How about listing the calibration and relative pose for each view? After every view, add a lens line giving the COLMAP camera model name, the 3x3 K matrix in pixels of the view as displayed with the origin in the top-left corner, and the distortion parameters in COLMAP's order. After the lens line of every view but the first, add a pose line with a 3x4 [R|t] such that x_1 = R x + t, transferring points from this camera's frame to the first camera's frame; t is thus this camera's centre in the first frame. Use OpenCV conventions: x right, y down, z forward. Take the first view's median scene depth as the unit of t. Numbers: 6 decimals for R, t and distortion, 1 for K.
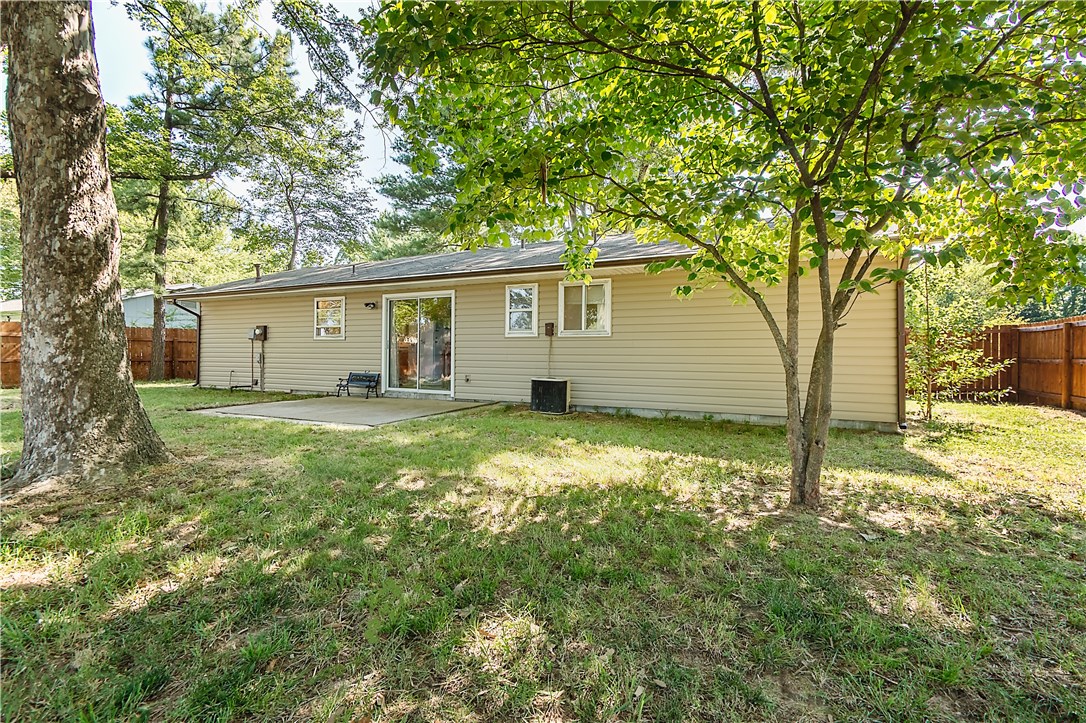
lens RADIAL K [[504.1, 0, 539.0], [0, 504.1, 353.4], [0, 0, 1]] dist [0.019008, -0.004151]
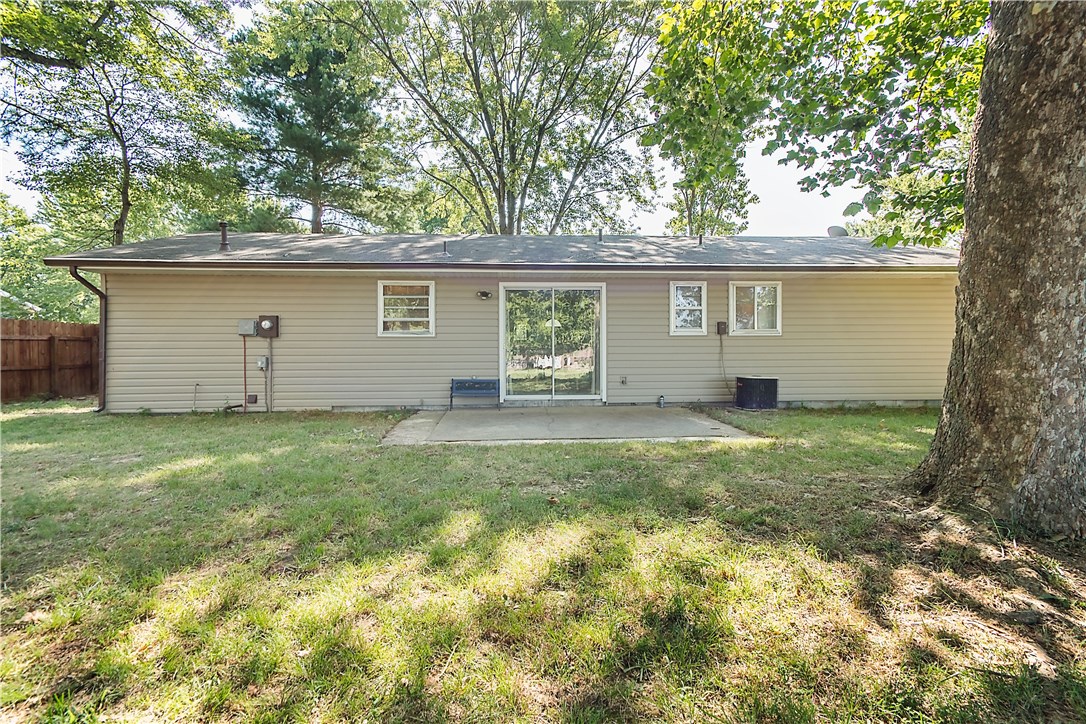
lens RADIAL K [[504.1, 0, 538.3], [0, 504.1, 363.1], [0, 0, 1]] dist [0.019008, -0.004151]
pose [[0.863324, -0.015831, 0.504402, -0.704423], [0.009656, 0.999843, 0.014854, 0.003012], [-0.504558, -0.007953, 0.863341, 0.275123]]
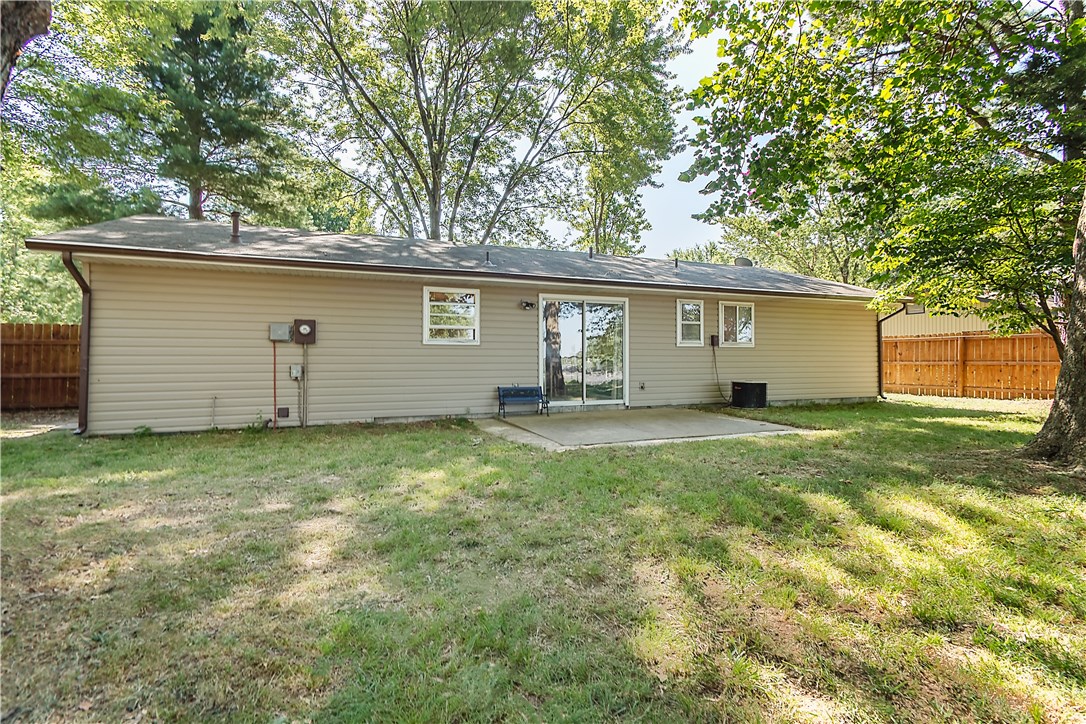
lens RADIAL K [[504.1, 0, 539.2], [0, 504.1, 362.6], [0, 0, 1]] dist [0.019008, -0.004151]
pose [[0.661401, -0.006417, 0.750005, -1.000011], [0.008866, 0.999960, 0.000737, -0.000448], [-0.749980, 0.006162, 0.661432, 0.458656]]
